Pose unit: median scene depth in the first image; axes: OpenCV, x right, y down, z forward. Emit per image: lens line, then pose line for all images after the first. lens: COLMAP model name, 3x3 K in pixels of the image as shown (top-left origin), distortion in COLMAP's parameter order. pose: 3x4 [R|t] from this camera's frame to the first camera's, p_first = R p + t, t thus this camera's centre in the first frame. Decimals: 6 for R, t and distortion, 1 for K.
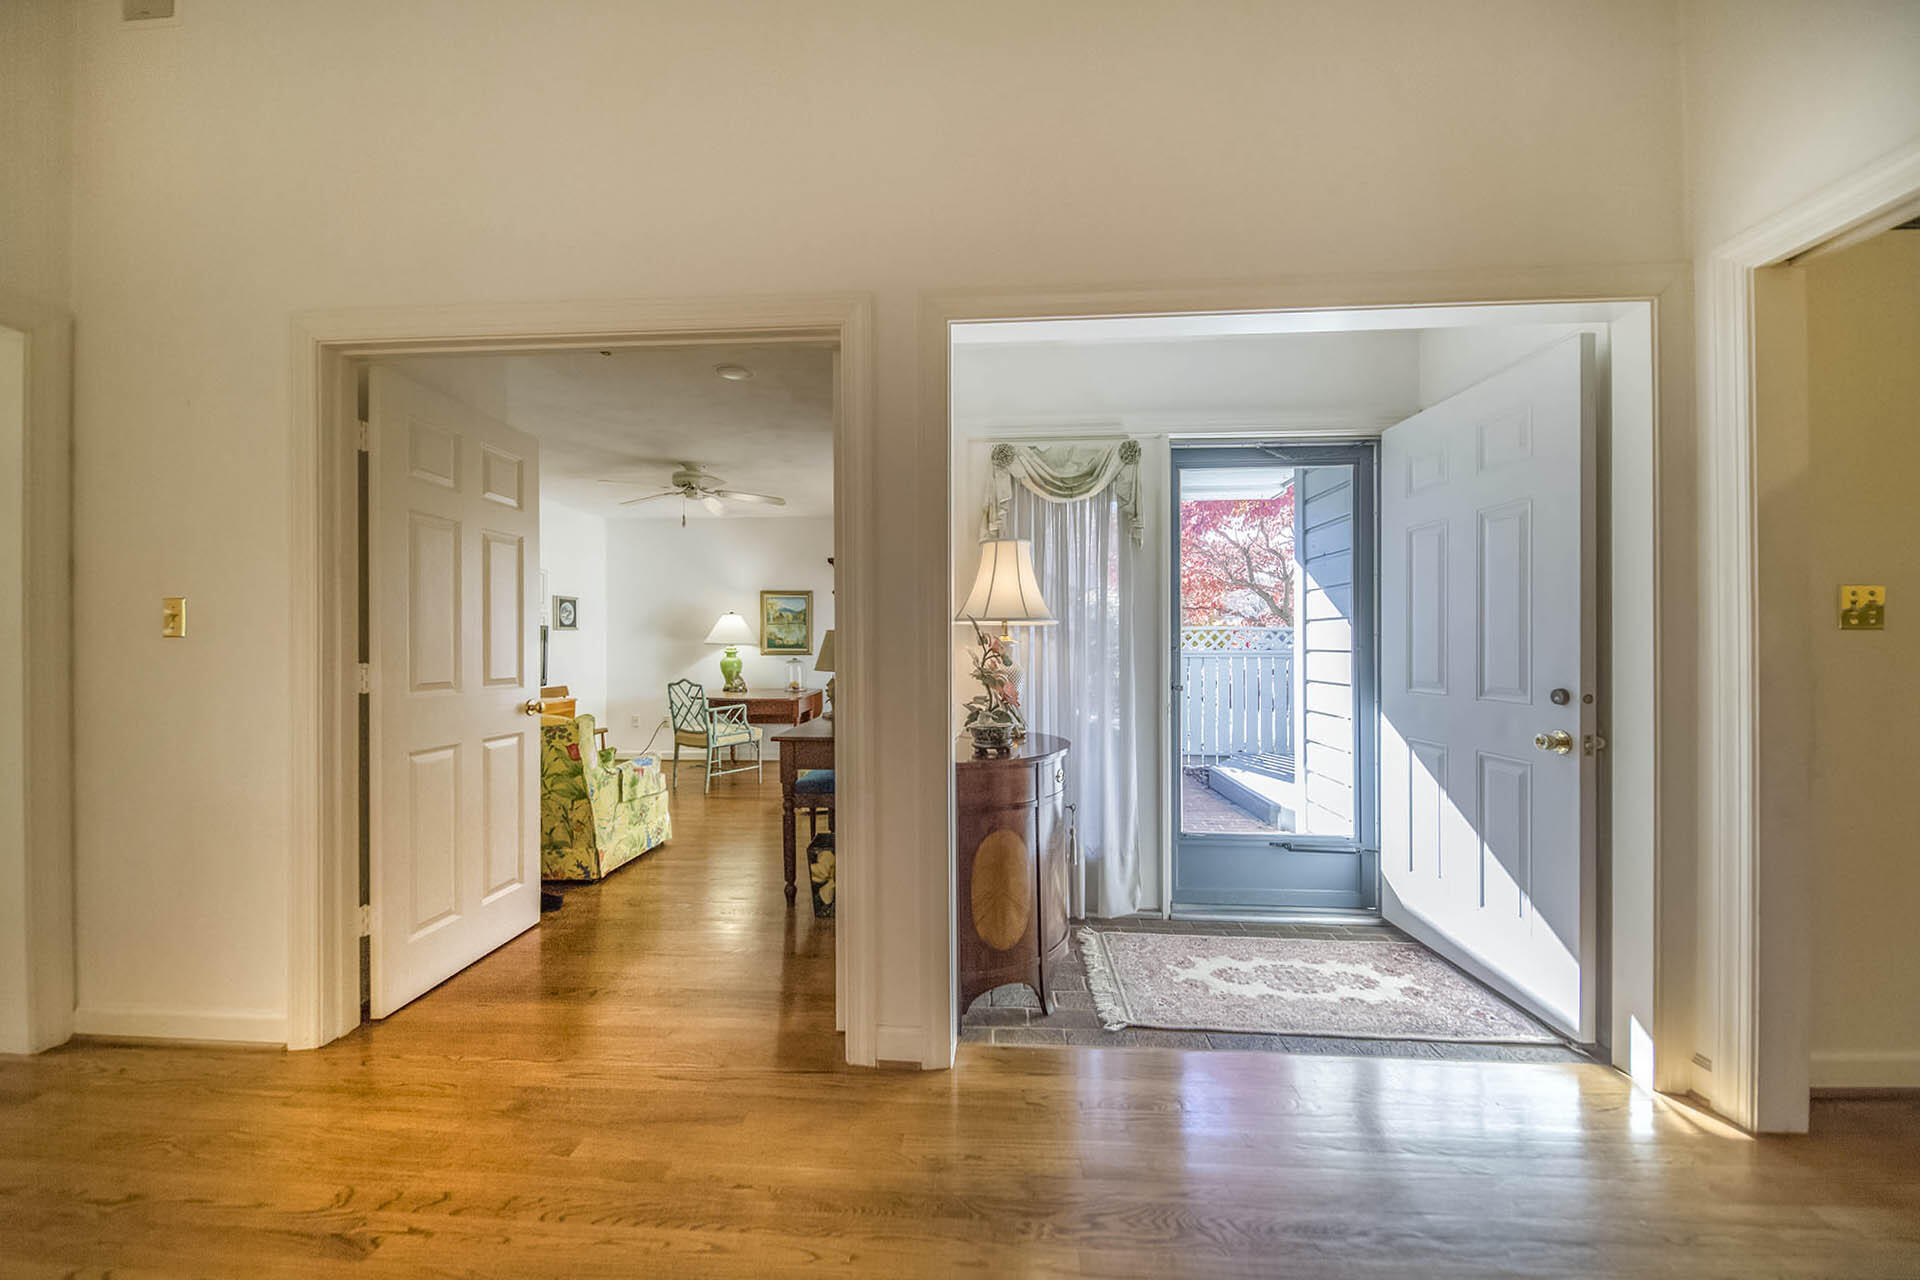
lens RADIAL K [[697.5, 0, 960.7], [0, 697.5, 650.2], [0, 0, 1]] dist [-0.002692, -0.000228]
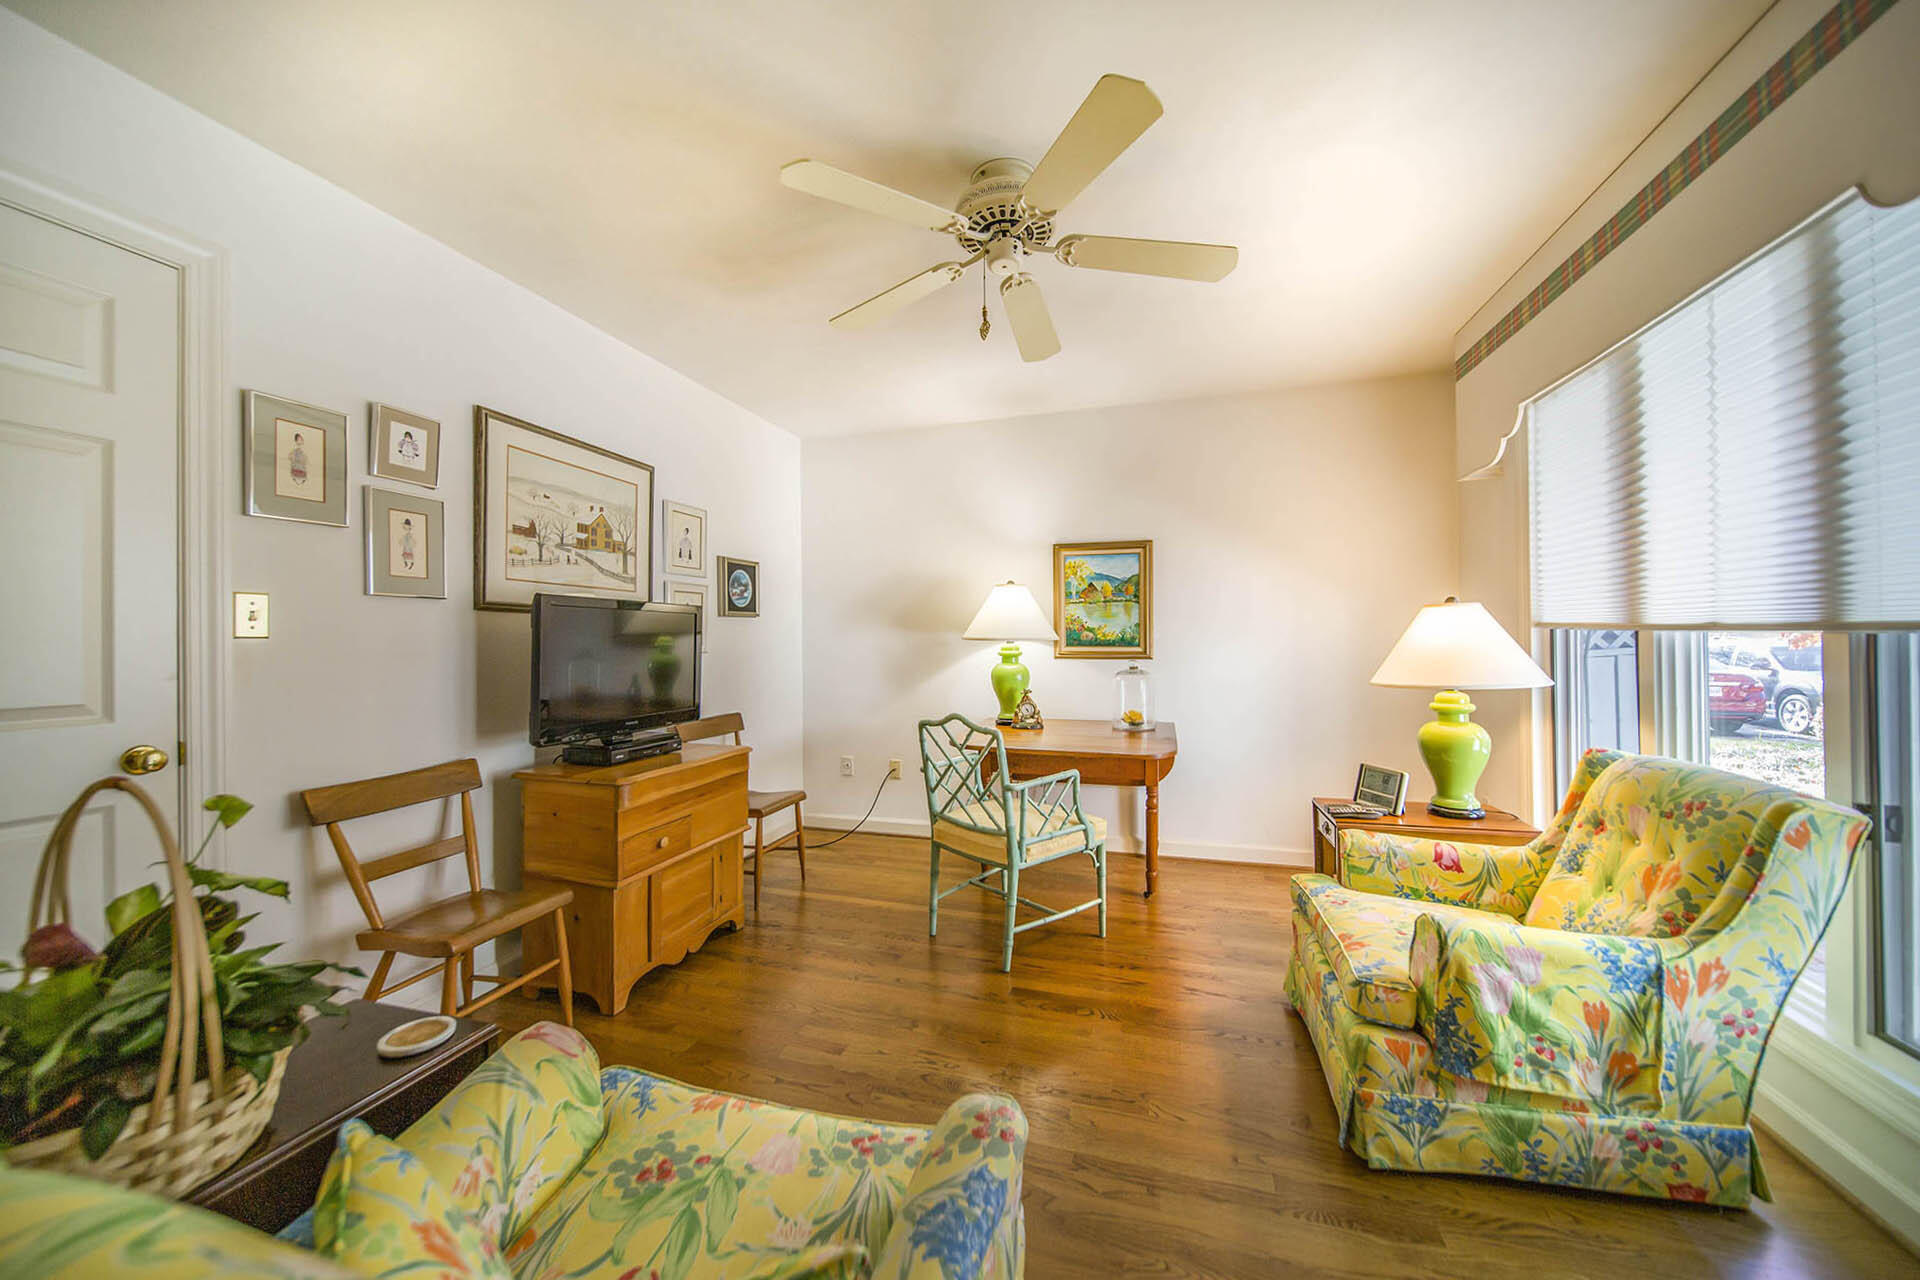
lens RADIAL K [[697.5, 0, 951.9], [0, 697.5, 634.0], [0, 0, 1]] dist [-0.002692, -0.000228]
pose [[0.969175, -0.005311, -0.246317, -0.239806], [0.003250, 0.999956, -0.008772, -0.008603], [0.246352, 0.007701, 0.969150, 0.457898]]
